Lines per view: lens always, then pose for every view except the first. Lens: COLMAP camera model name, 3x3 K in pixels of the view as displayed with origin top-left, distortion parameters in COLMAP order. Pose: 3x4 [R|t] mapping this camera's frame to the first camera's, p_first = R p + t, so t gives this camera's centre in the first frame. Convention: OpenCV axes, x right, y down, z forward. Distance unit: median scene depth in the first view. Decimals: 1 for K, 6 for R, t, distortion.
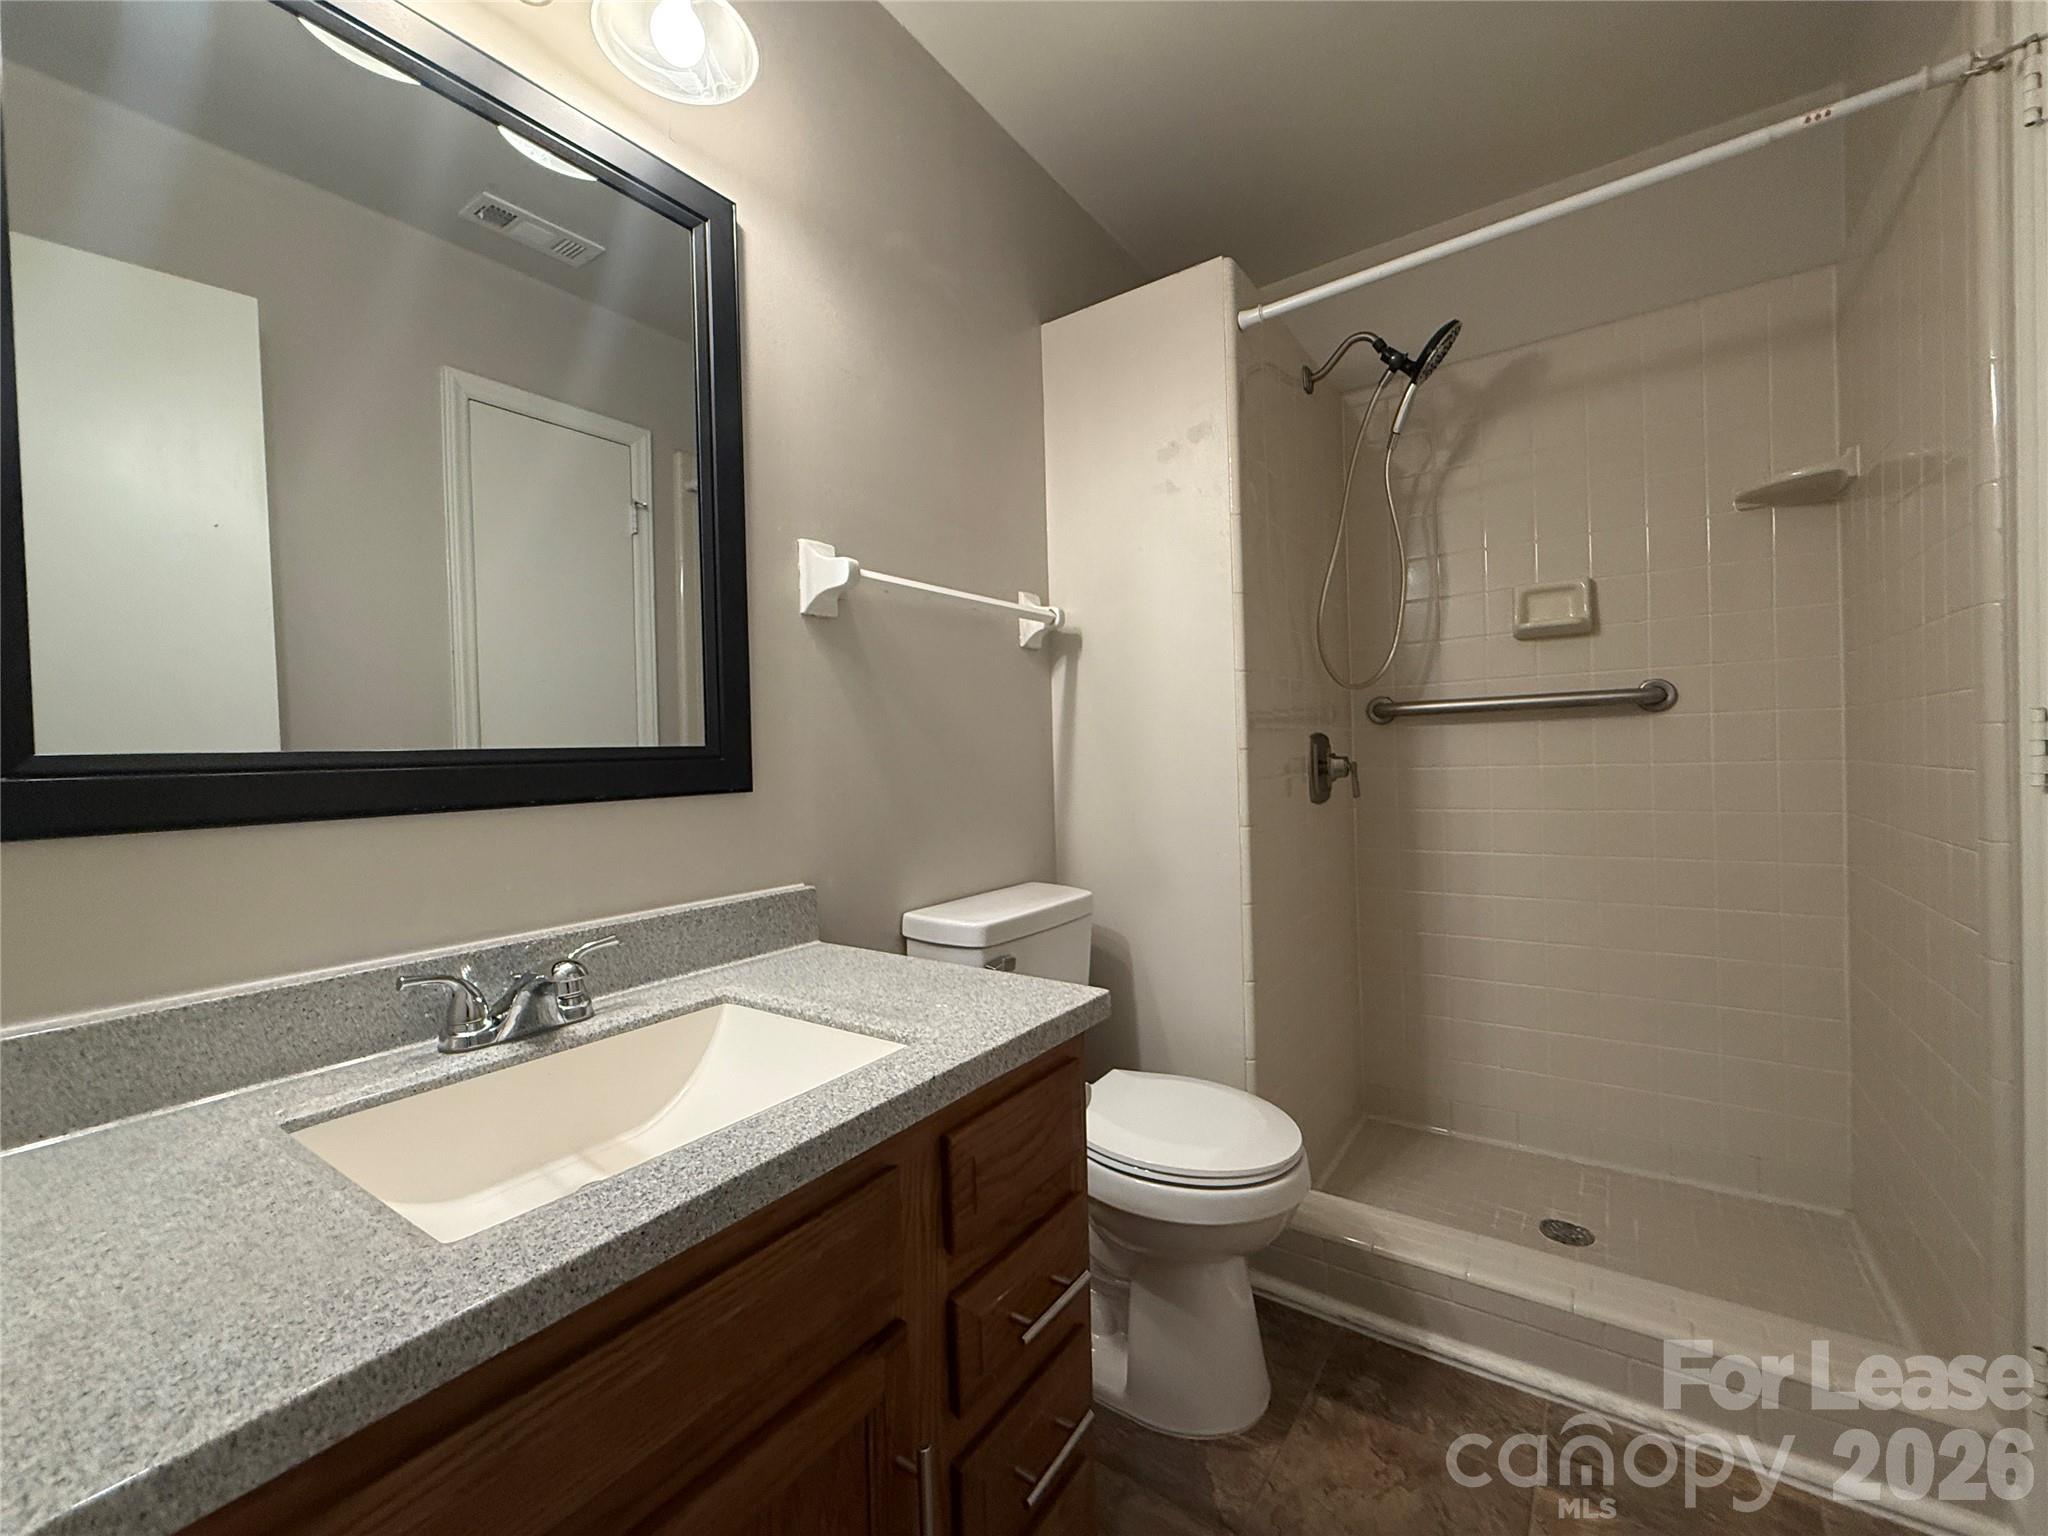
lens RADIAL K [[827.1, 0, 1024.0], [0, 827.1, 768.0], [0, 0, 1]] dist [-0.000997, -0.000051]
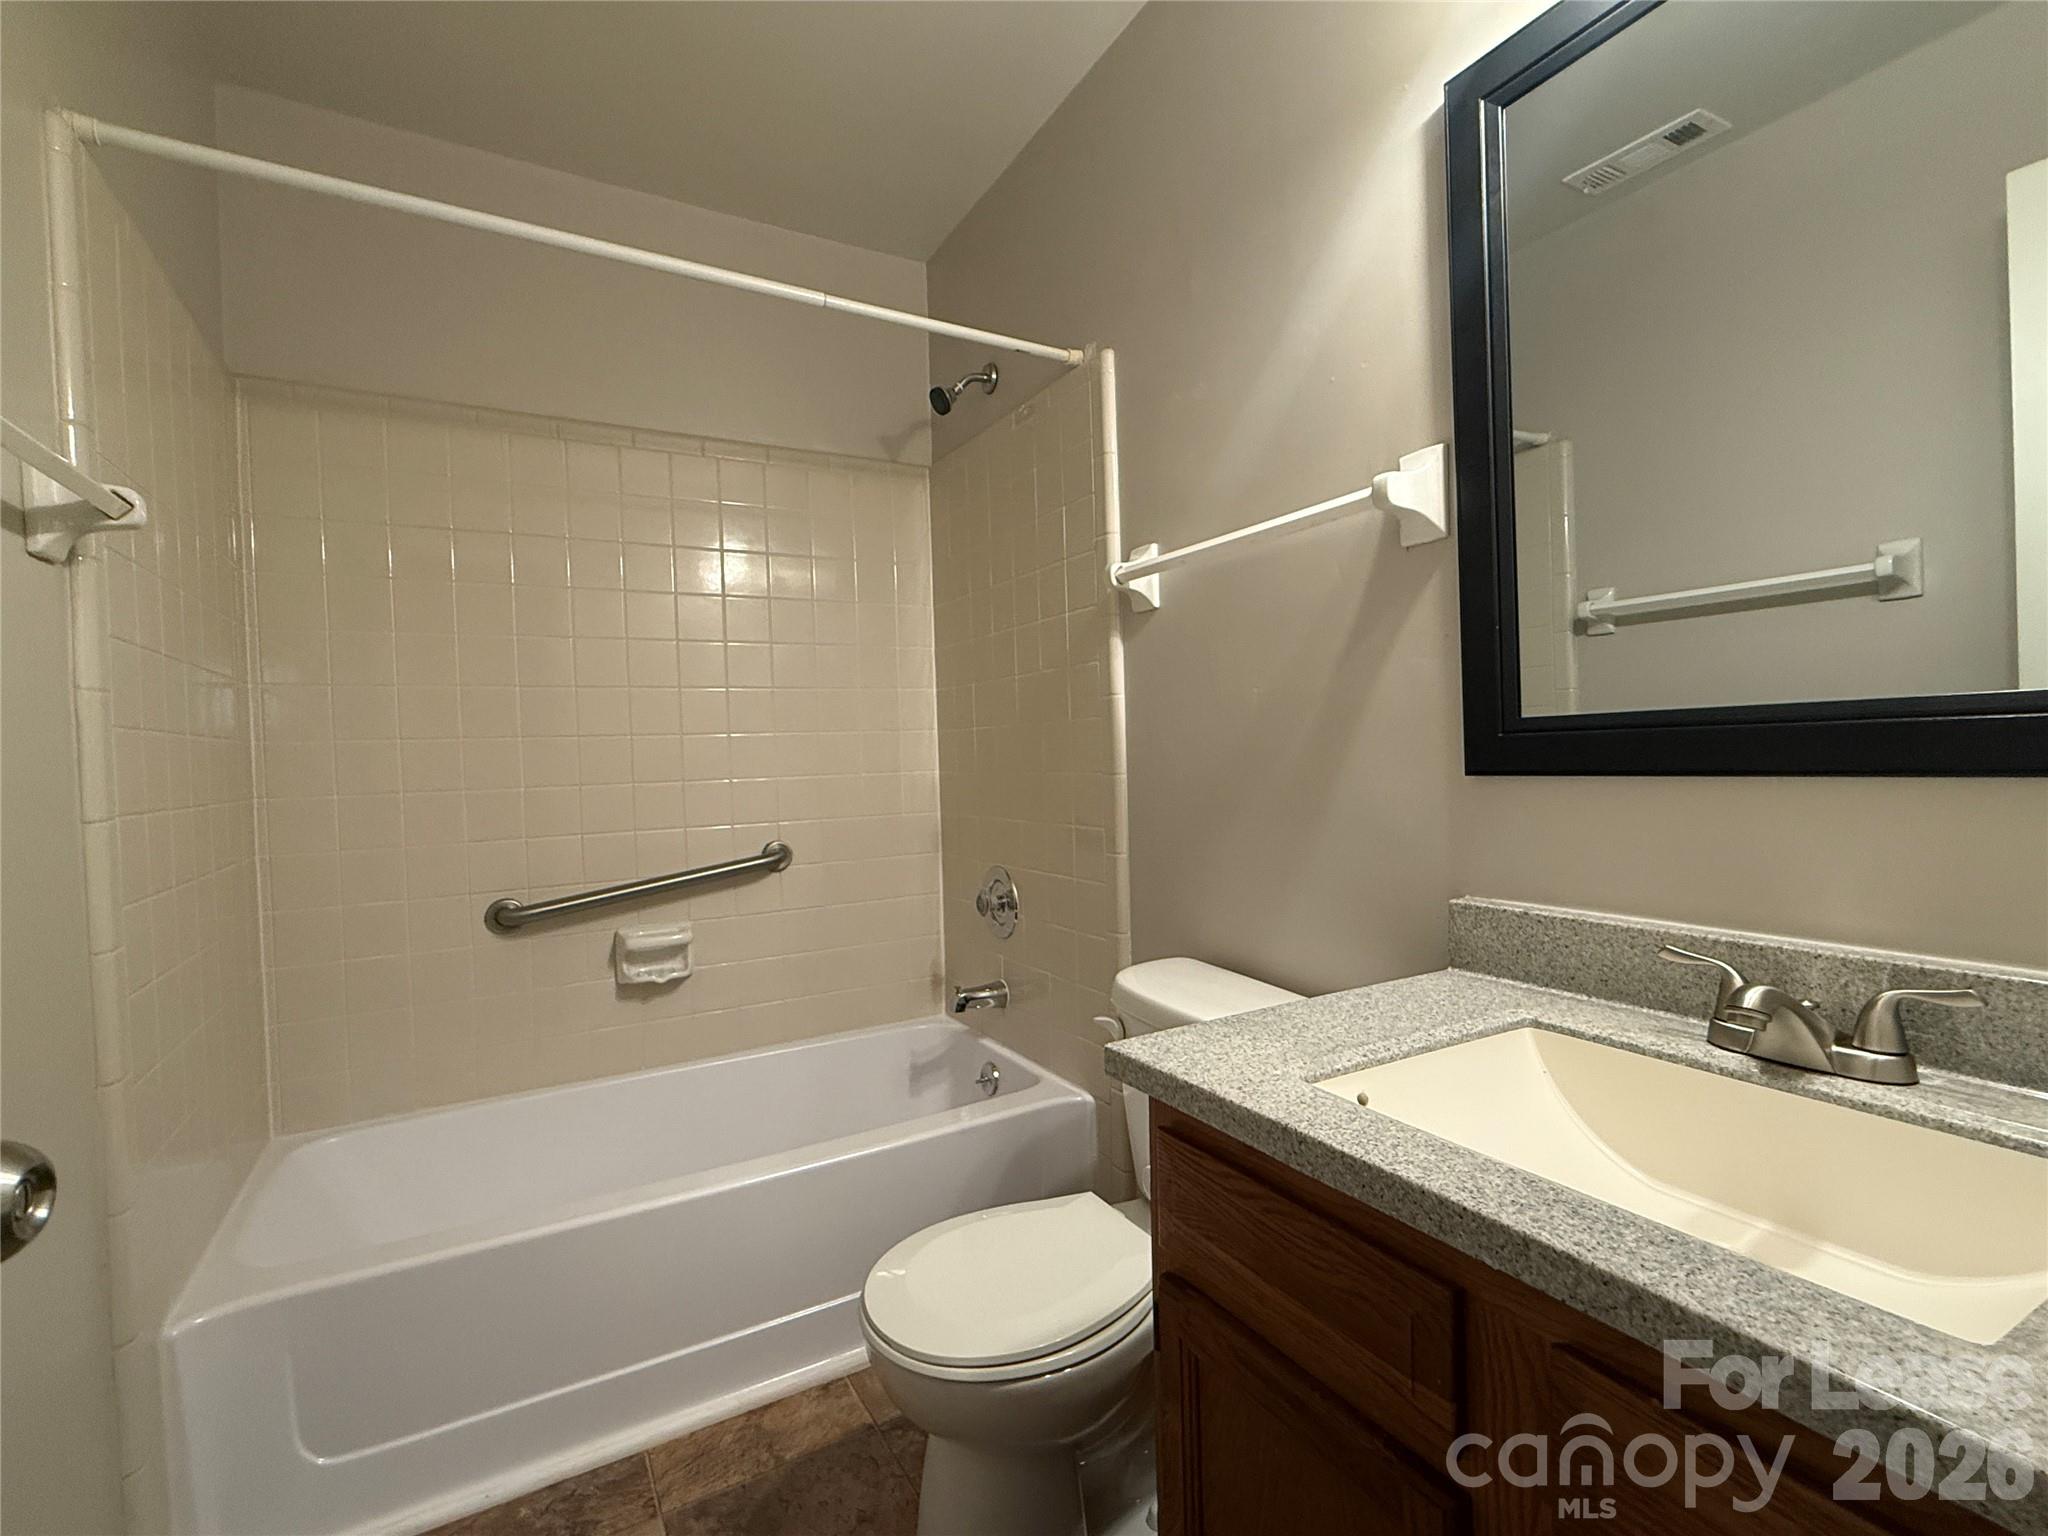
lens RADIAL K [[933.1, 0, 1027.4], [0, 933.1, 767.5], [0, 0, 1]] dist [0.002535, 0.000464]
pose [[-0.425042, 0.059251, -0.903232, 0.541454], [0.027184, 0.998241, 0.052691, -0.031902], [0.904765, -0.002157, -0.425905, 0.747897]]
